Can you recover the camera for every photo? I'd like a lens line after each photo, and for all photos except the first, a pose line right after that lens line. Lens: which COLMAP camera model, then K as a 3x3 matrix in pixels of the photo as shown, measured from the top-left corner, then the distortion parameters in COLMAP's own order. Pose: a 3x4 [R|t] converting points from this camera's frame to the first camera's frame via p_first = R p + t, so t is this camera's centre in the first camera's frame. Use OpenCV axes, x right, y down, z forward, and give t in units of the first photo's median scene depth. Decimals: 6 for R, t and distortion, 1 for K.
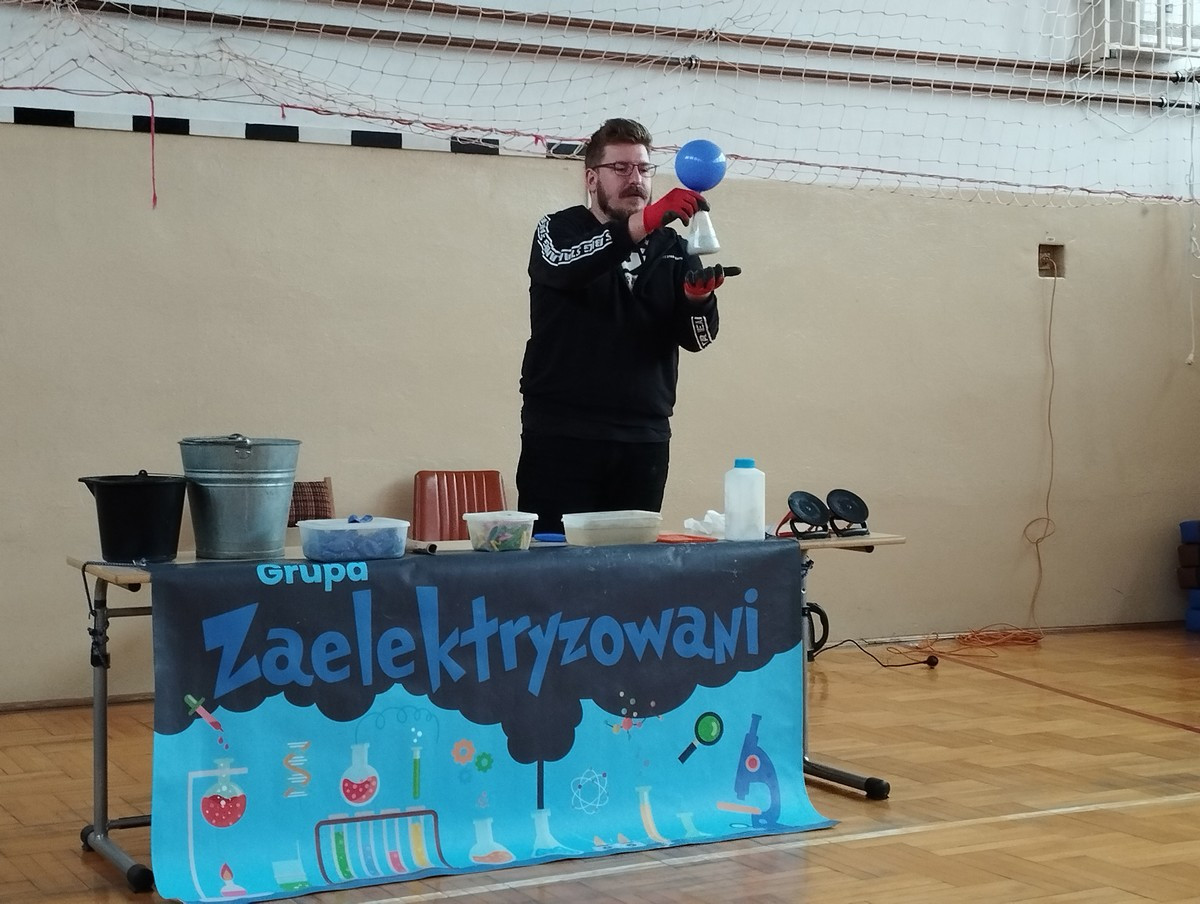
lens RADIAL K [[1975.3, 0, 599.2], [0, 1975.3, 430.7], [0, 0, 1]] dist [0.101986, -0.126883]
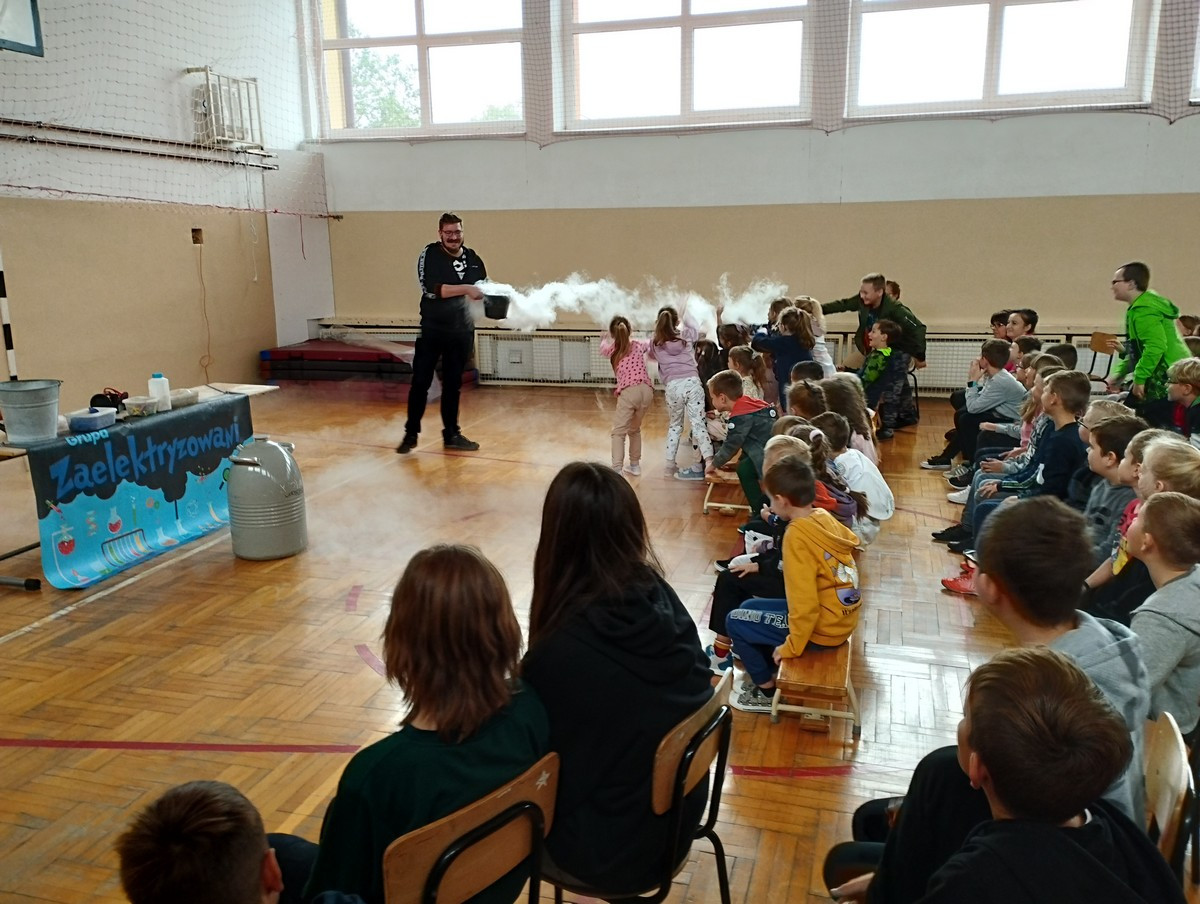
lens RADIAL K [[986.0, 0, 600.0], [0, 986.0, 452.0], [0, 0, 1]] dist [0.131397, -0.151863]
pose [[0.692426, -0.155165, 0.704606, -0.467515], [0.016992, 0.979837, 0.199077, -0.109925], [-0.721289, -0.125873, 0.681101, -0.167360]]
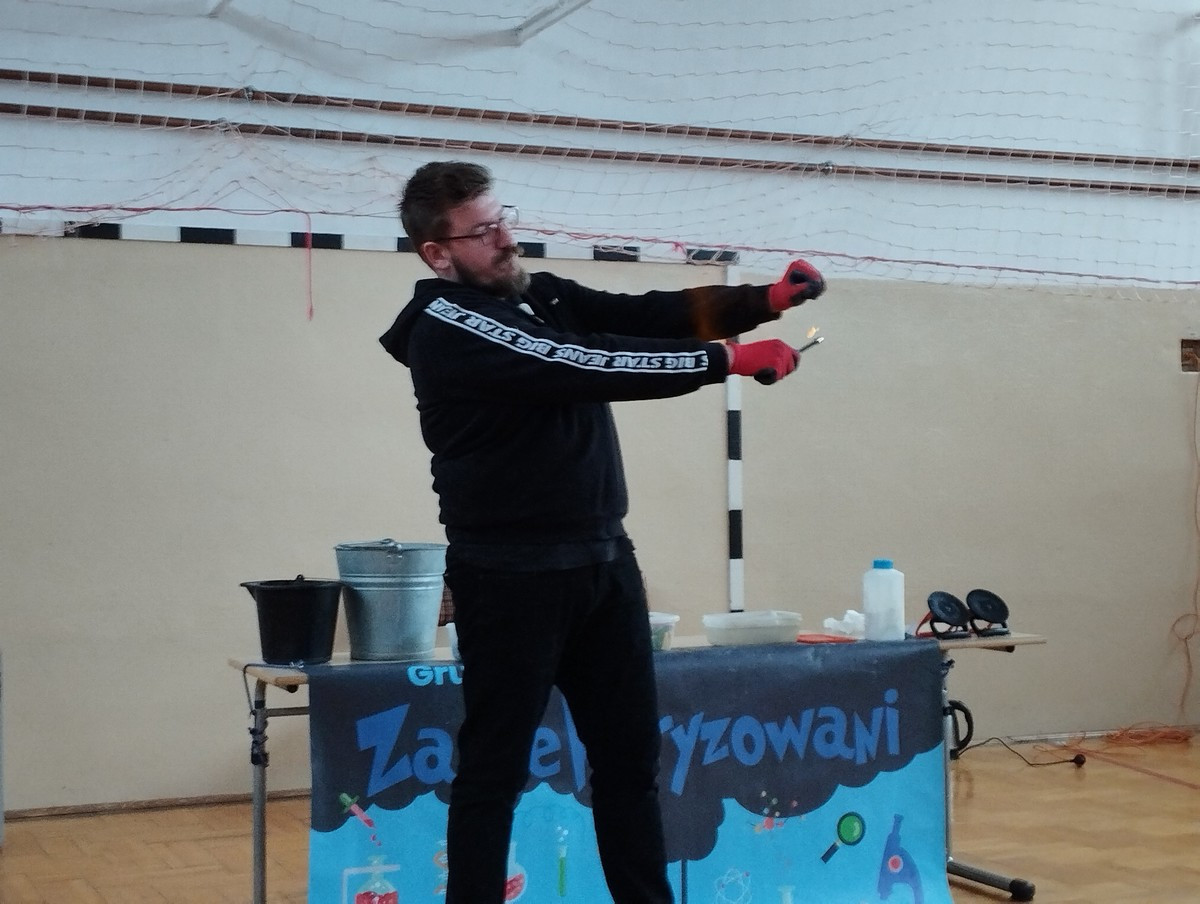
lens RADIAL K [[1965.0, 0, 598.1], [0, 1965.0, 422.3], [0, 0, 1]] dist [0.096592, -0.121941]
pose [[0.997222, -0.010742, -0.073715, 0.003093], [0.006986, 0.998674, -0.051013, -0.005642], [0.074165, 0.050357, 0.995974, -0.021123]]
